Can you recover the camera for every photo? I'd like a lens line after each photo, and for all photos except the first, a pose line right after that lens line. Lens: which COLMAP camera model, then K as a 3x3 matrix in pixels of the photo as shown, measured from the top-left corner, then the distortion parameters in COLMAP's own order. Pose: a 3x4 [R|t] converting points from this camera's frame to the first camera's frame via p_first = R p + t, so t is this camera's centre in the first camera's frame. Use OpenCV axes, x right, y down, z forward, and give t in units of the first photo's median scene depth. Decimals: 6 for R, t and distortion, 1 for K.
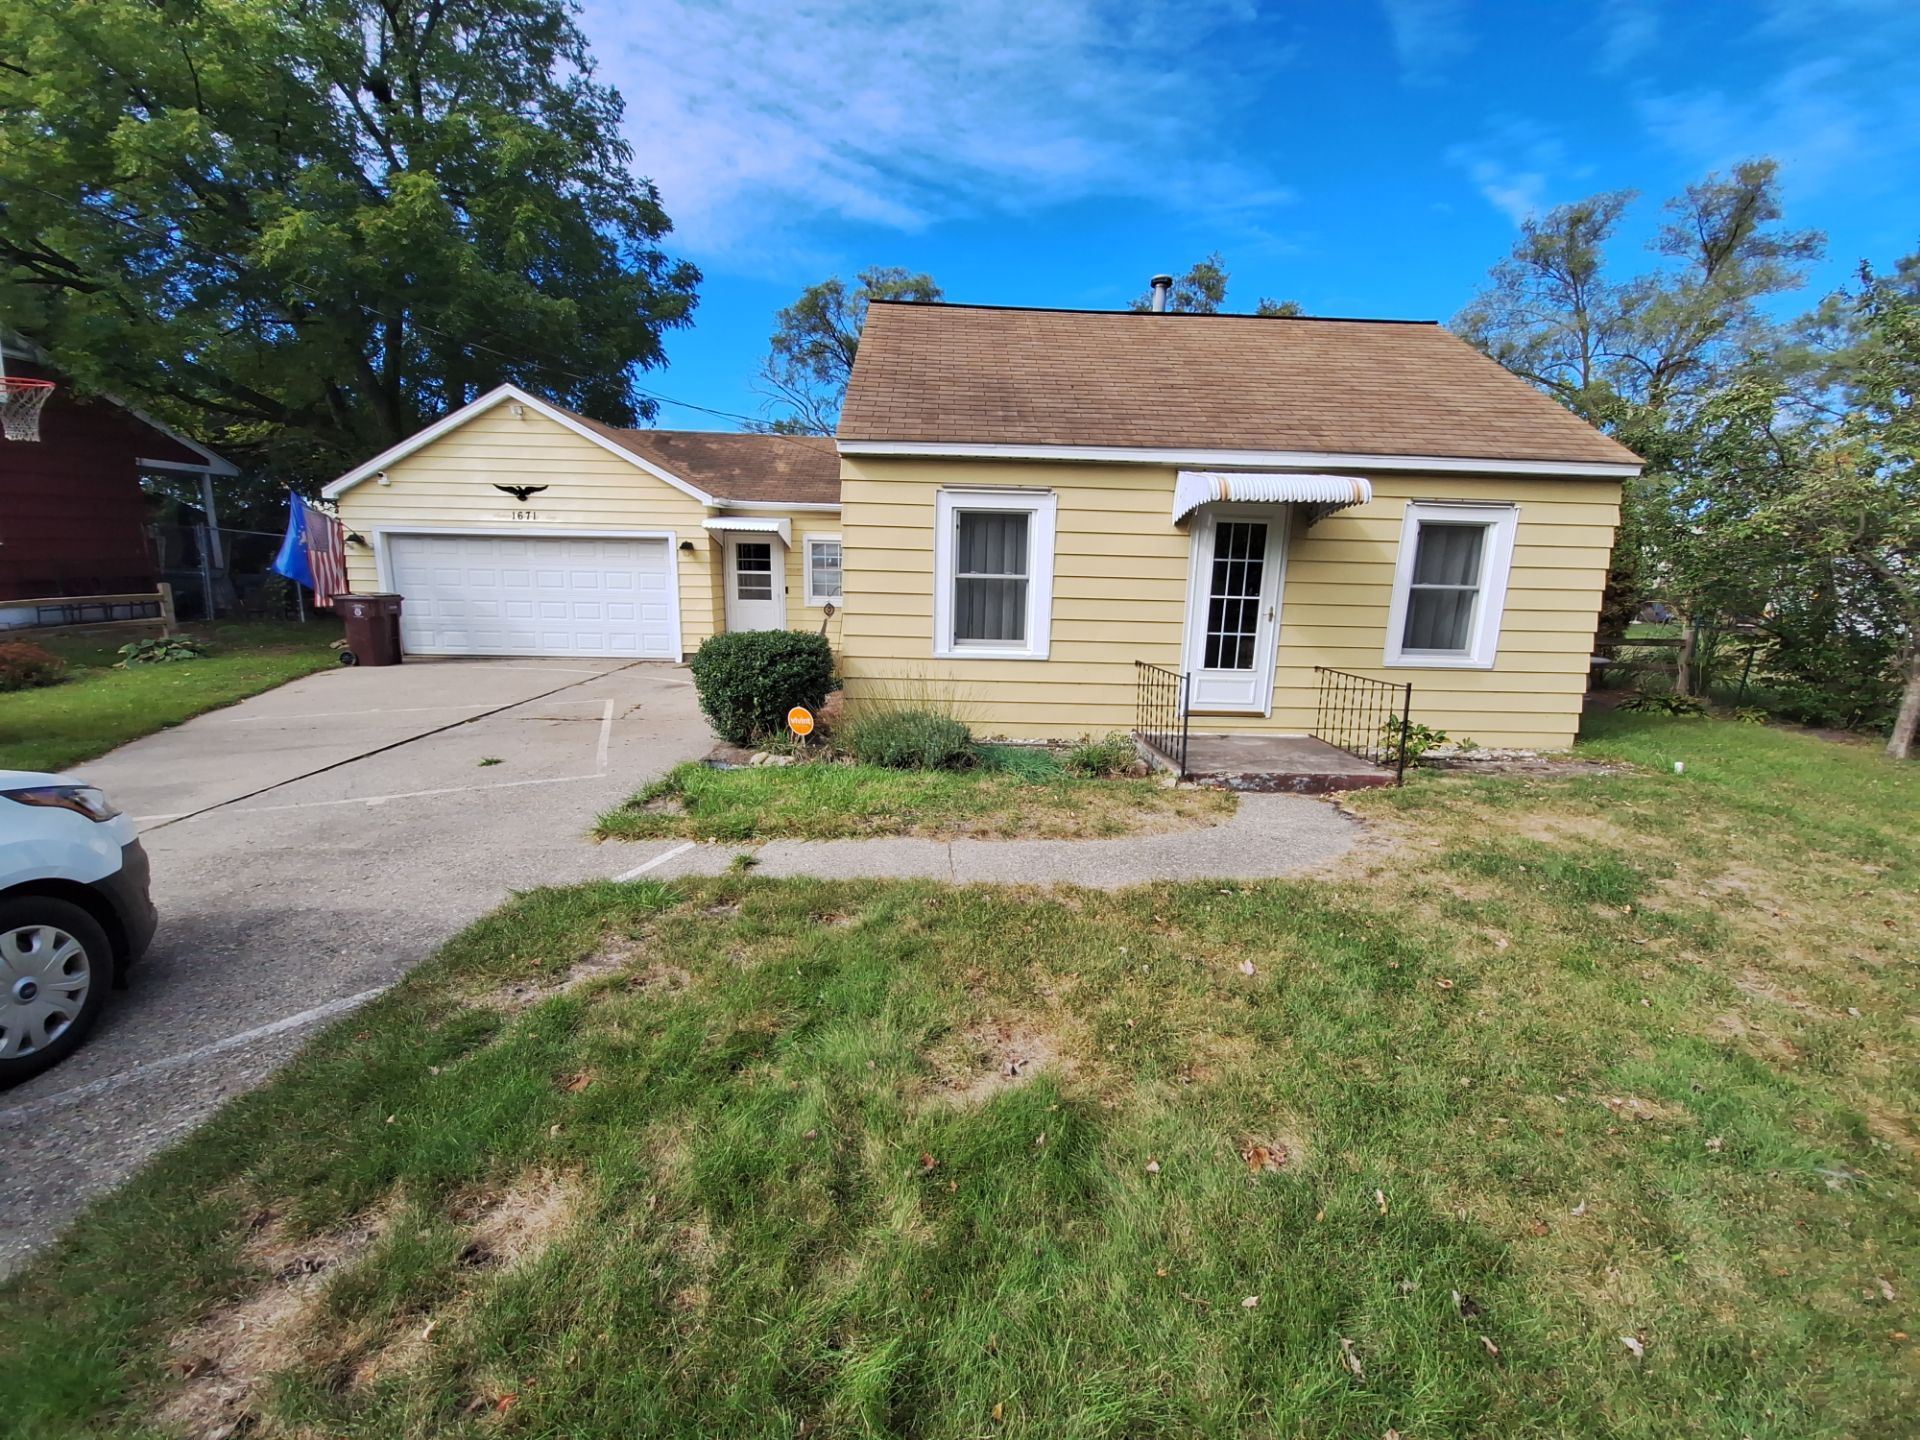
lens RADIAL K [[727.4, 0, 956.5], [0, 727.4, 763.9], [0, 0, 1]] dist [-0.013863, 0.000039]
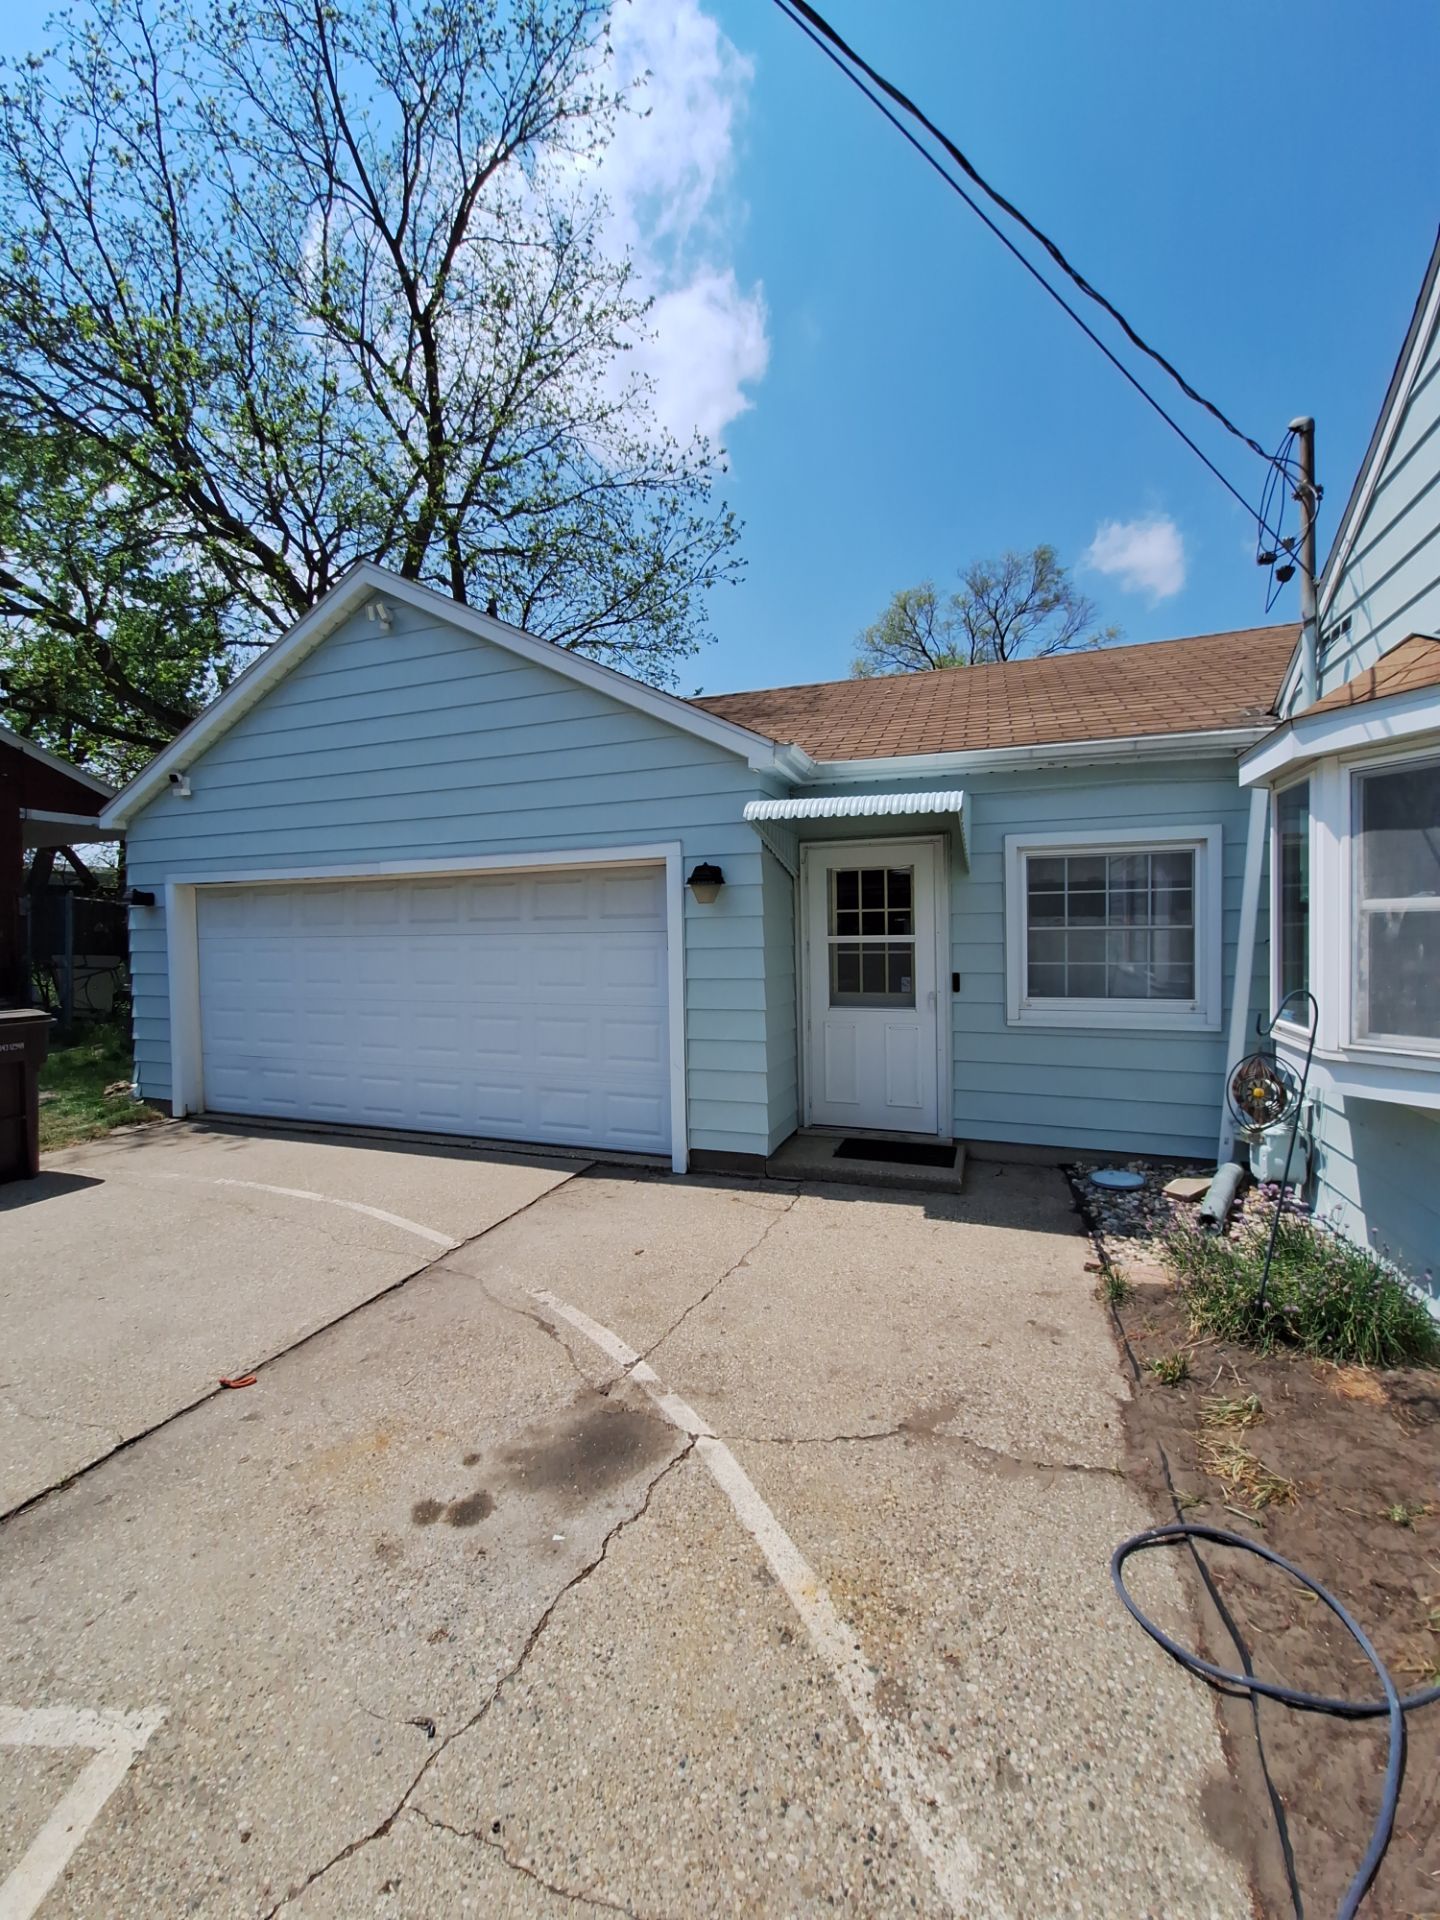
lens RADIAL K [[757.7, 0, 715.9], [0, 757.7, 950.1], [0, 0, 1]] dist [0.006028, -0.013186]
pose [[0.917372, -0.026089, -0.397175, -0.212376], [-0.074443, 0.968997, -0.235592, -0.171784], [0.391007, 0.245693, 0.886989, 0.670008]]
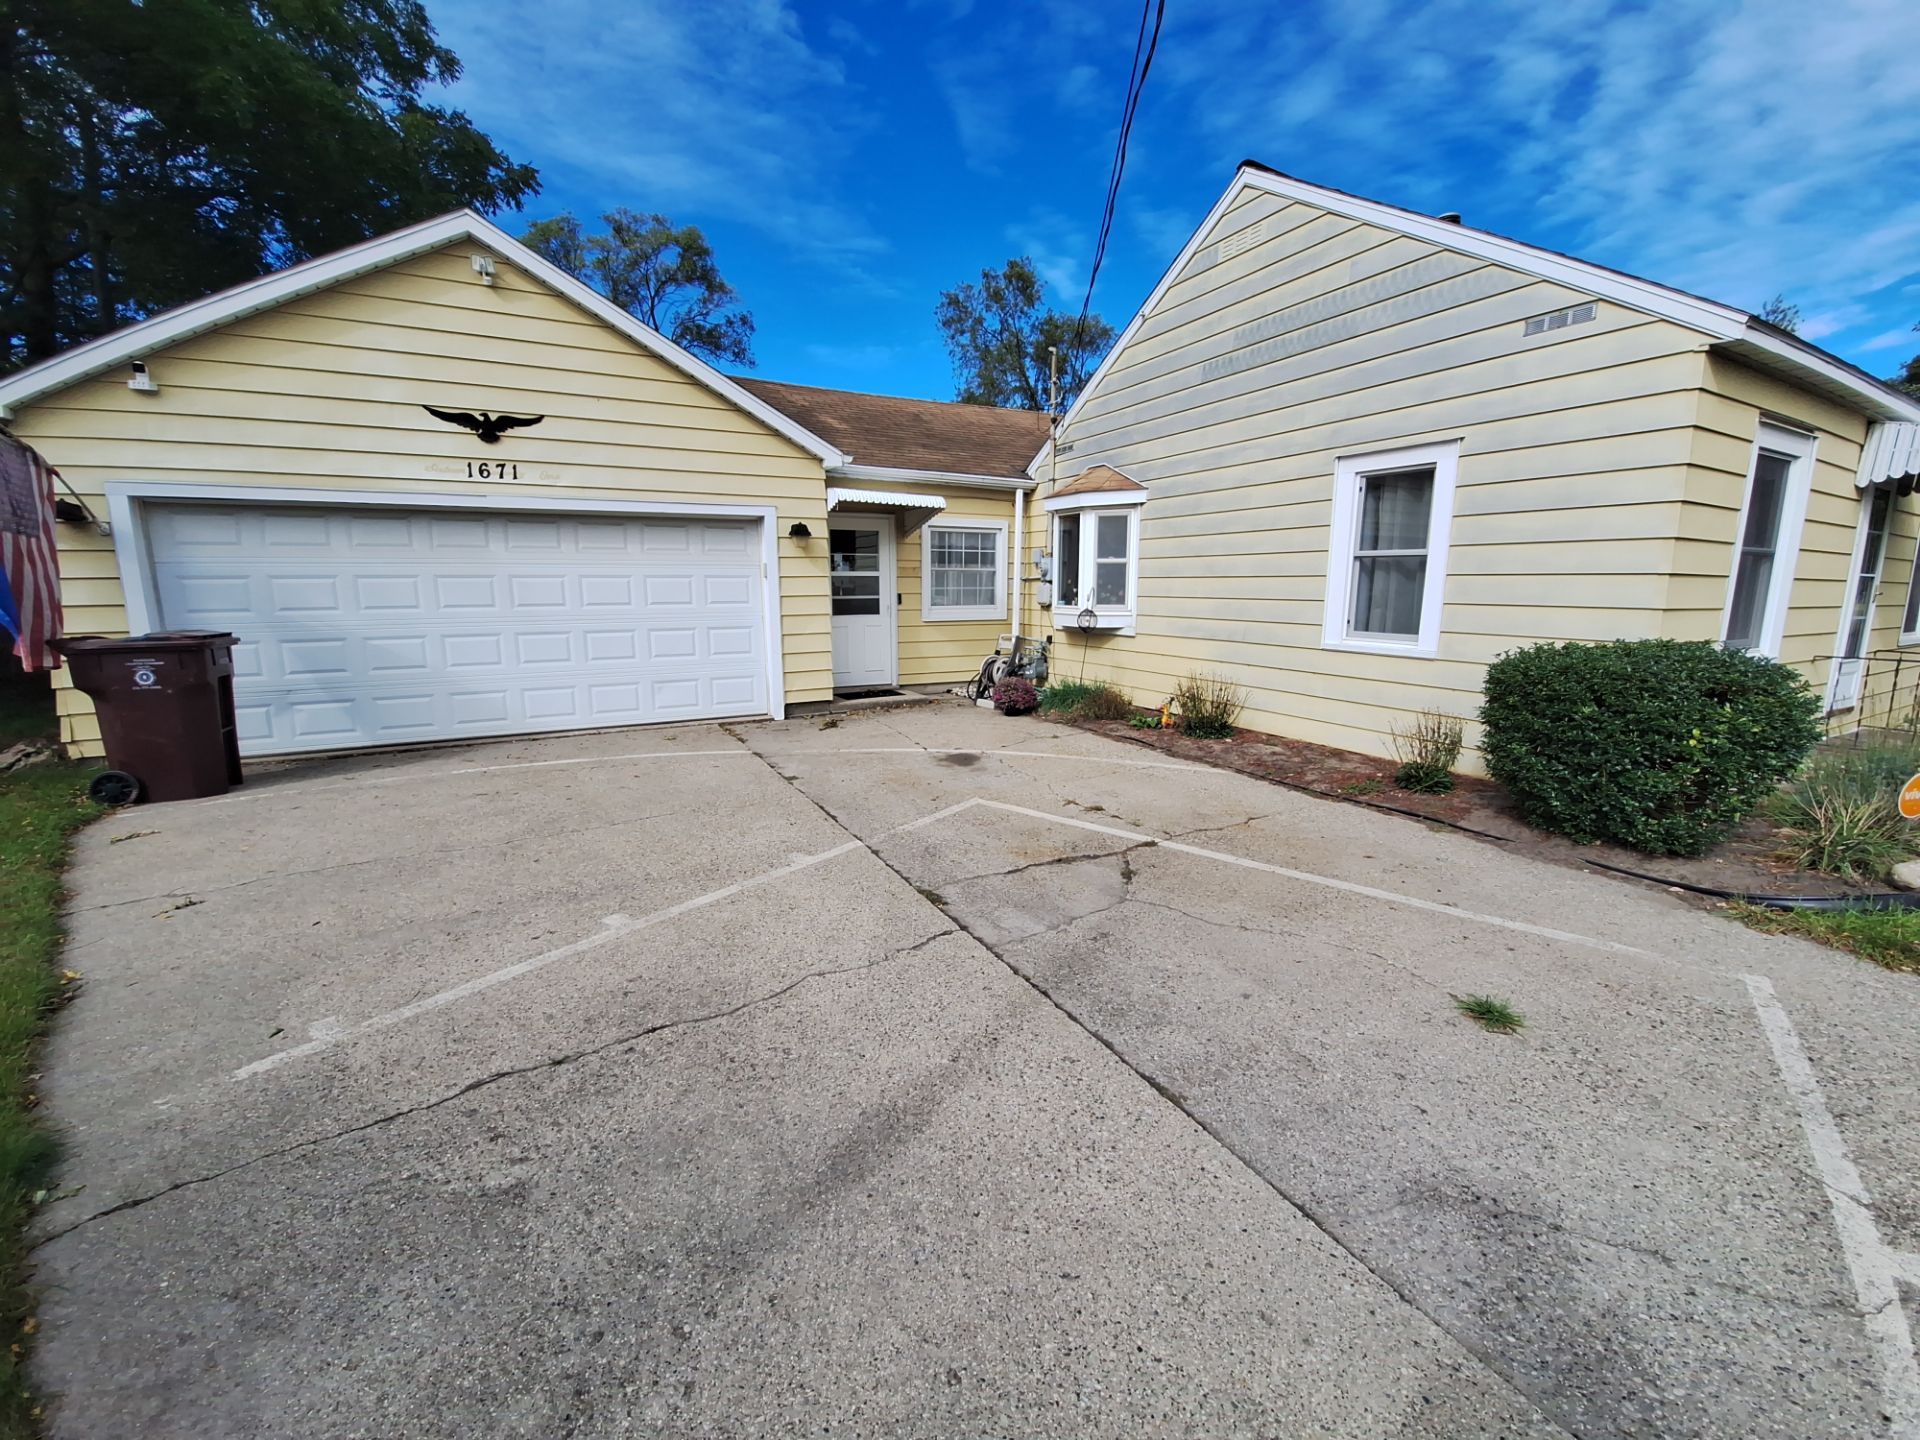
lens RADIAL K [[757.7, 0, 965.8], [0, 757.7, 717.7], [0, 0, 1]] dist [0.006028, -0.013186]
pose [[0.899302, -0.103994, 0.424784, -0.541058], [0.142584, 0.987963, -0.059991, -0.087786], [-0.413432, 0.114517, 0.903305, 0.389798]]
